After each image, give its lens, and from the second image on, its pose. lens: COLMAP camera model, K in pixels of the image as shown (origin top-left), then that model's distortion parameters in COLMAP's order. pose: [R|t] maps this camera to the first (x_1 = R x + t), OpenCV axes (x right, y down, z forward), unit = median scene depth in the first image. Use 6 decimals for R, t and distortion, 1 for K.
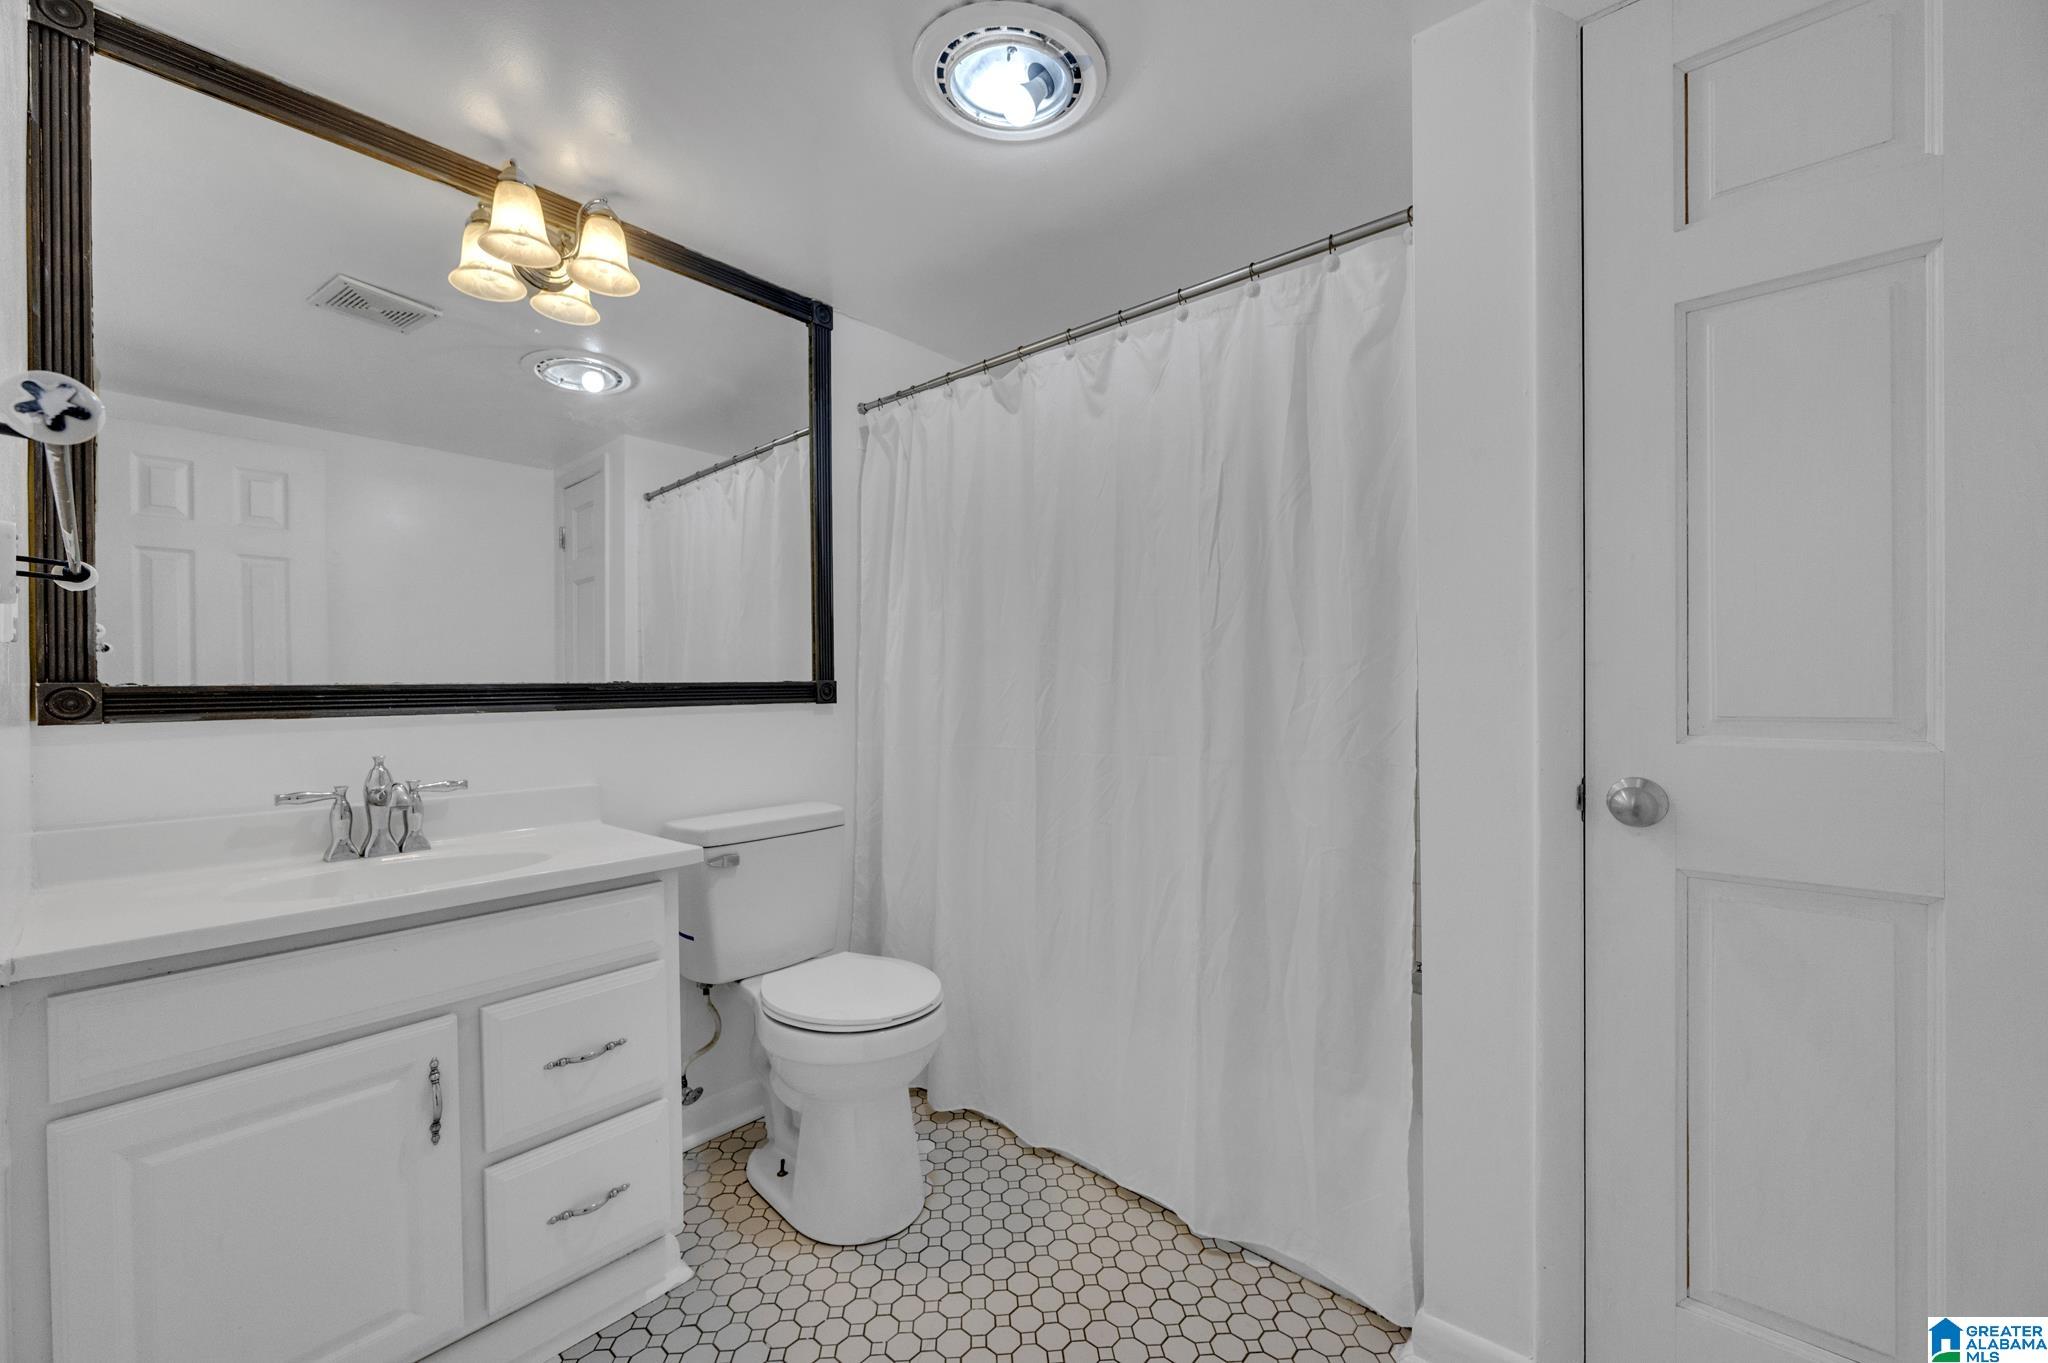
lens RADIAL K [[799.6, 0, 1021.4], [0, 799.6, 686.2], [0, 0, 1]] dist [-0.000479, 0.000038]
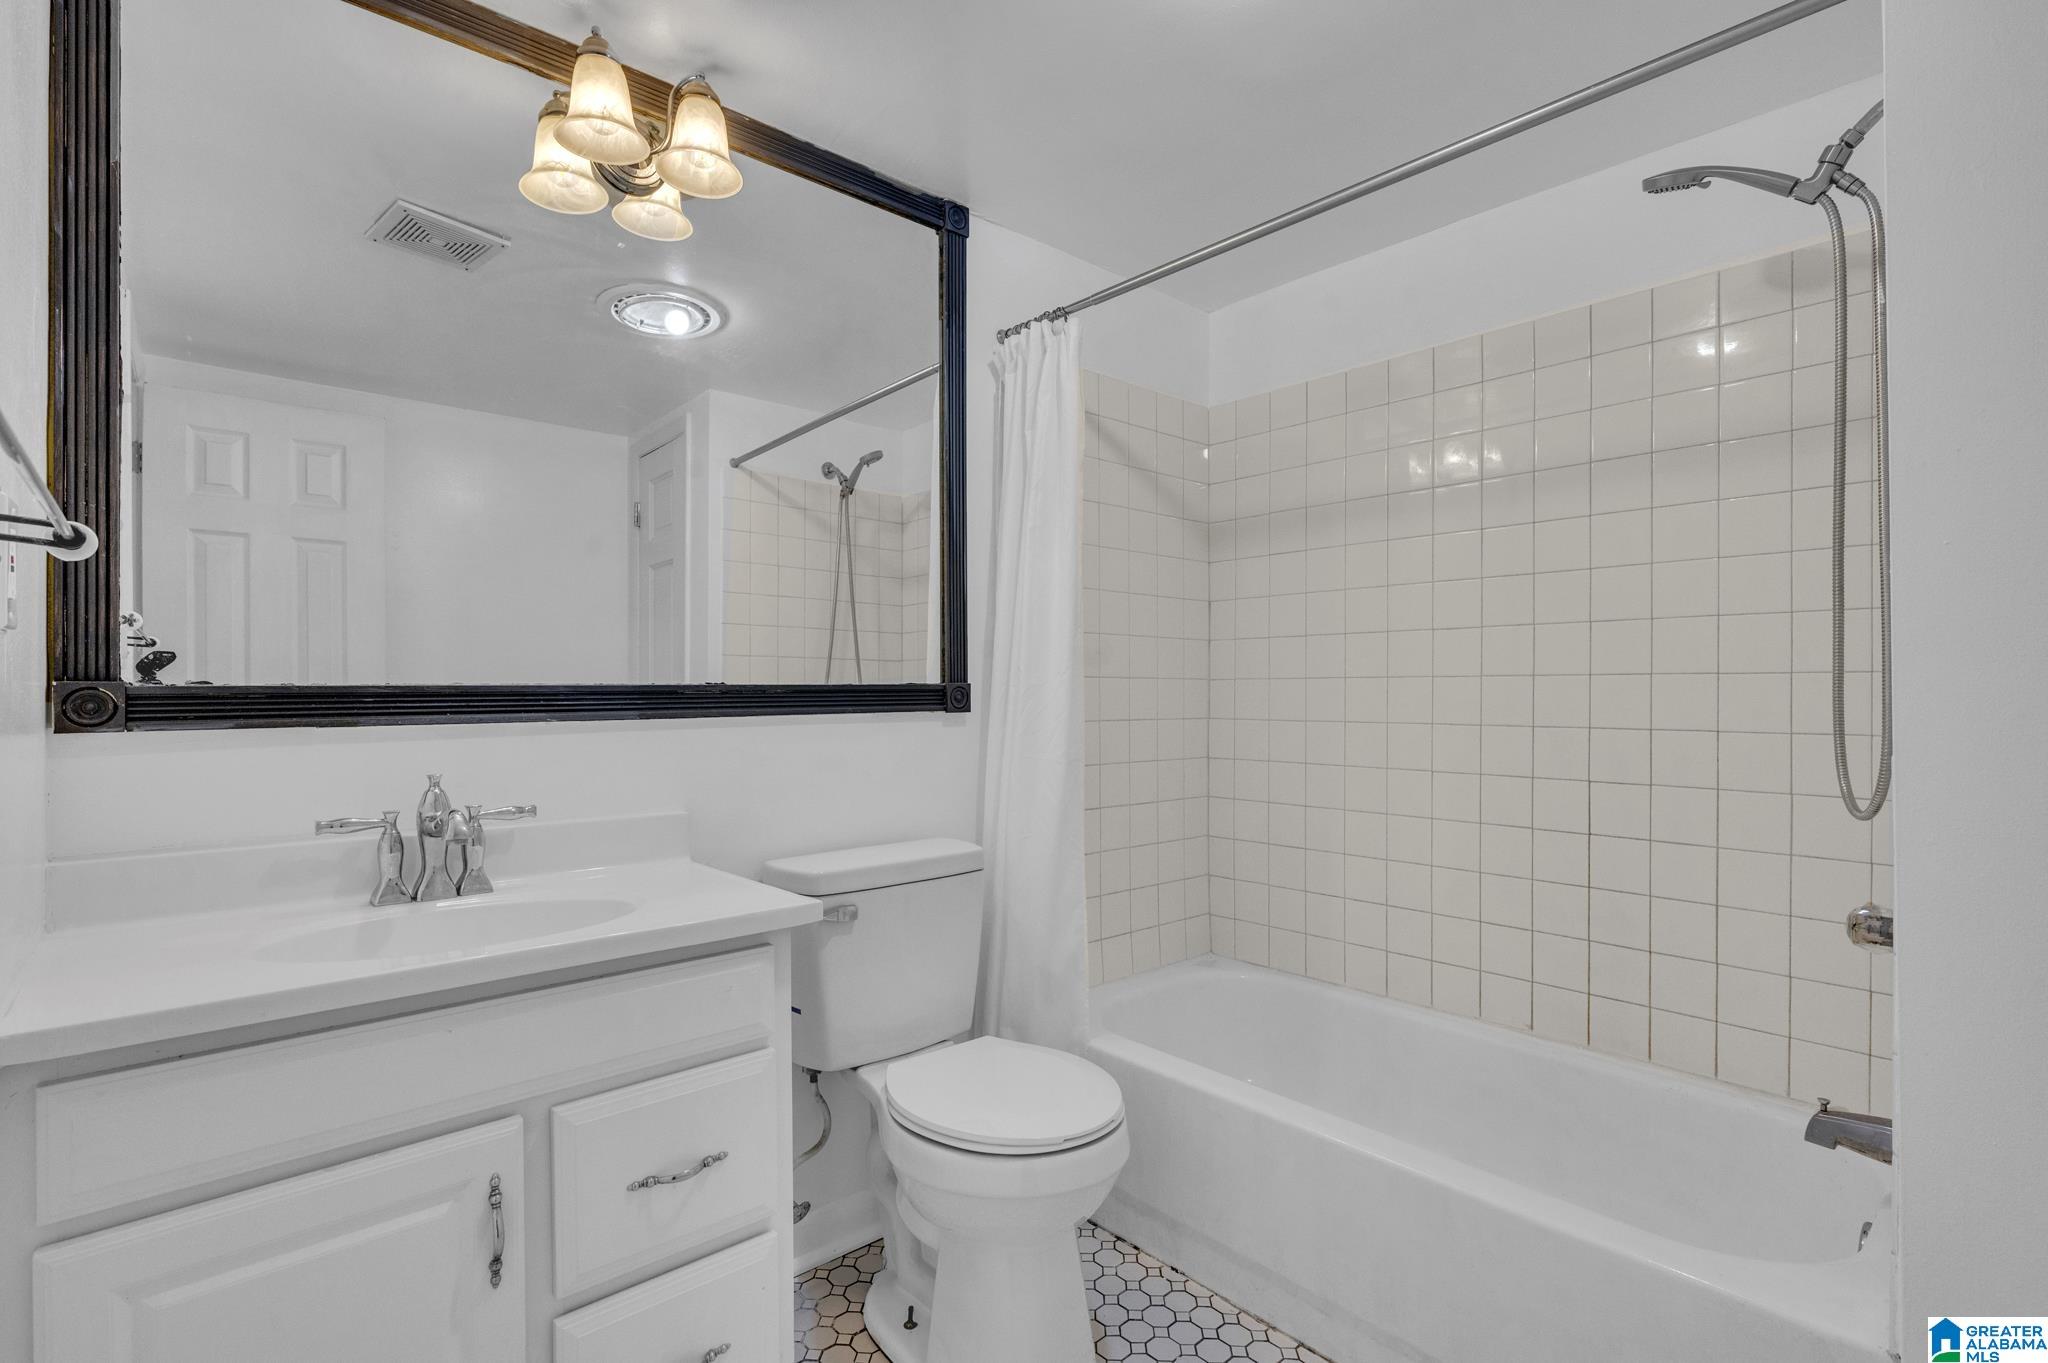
lens RADIAL K [[958.1, 0, 1025.1], [0, 958.1, 684.0], [0, 0, 1]] dist [0.001447, 0.000029]
pose [[0.991643, 0.003994, -0.128953, -0.083292], [-0.004939, 0.999963, -0.007013, 0.000245], [0.128921, 0.007591, 0.991626, 0.109812]]
